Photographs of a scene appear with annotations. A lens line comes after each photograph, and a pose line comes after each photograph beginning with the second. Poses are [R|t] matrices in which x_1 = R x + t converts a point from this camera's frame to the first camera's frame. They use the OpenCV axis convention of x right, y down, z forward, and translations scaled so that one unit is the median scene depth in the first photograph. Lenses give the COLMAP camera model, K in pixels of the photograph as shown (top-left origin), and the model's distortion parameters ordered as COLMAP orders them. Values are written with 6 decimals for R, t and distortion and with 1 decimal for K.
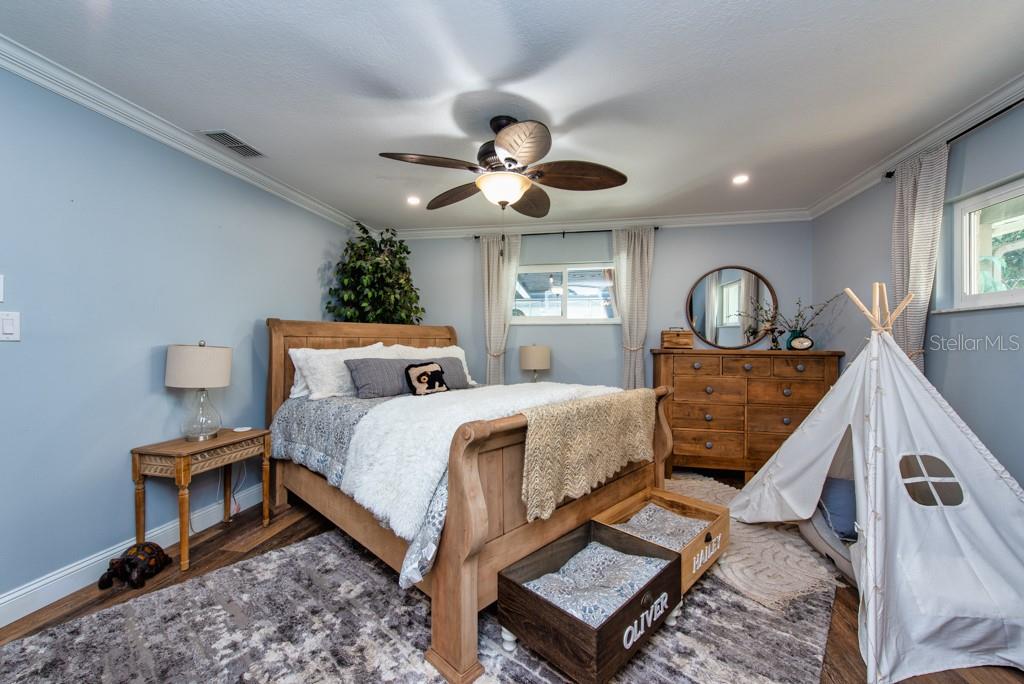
lens RADIAL K [[404.3, 0, 512.2], [0, 404.3, 341.8], [0, 0, 1]] dist [0.014733, -0.003576]
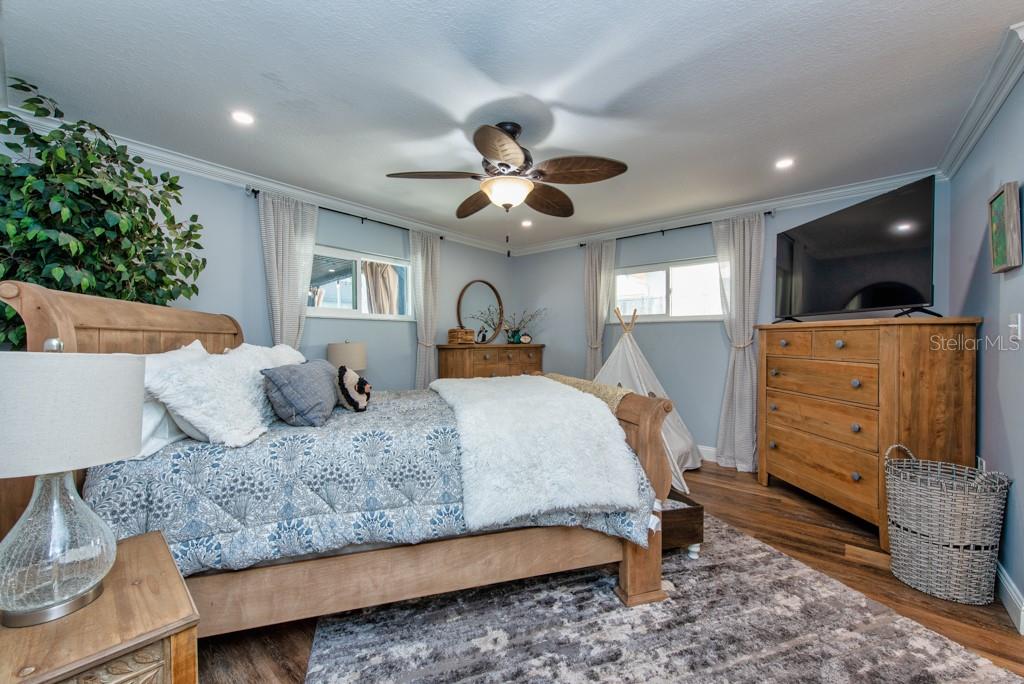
lens RADIAL K [[404.3, 0, 514.6], [0, 404.3, 340.9], [0, 0, 1]] dist [0.014733, -0.003576]
pose [[0.482107, -0.009400, 0.876062, -0.654452], [0.001662, 0.999950, 0.009815, -0.003221], [-0.876111, -0.003276, 0.482099, 0.339394]]
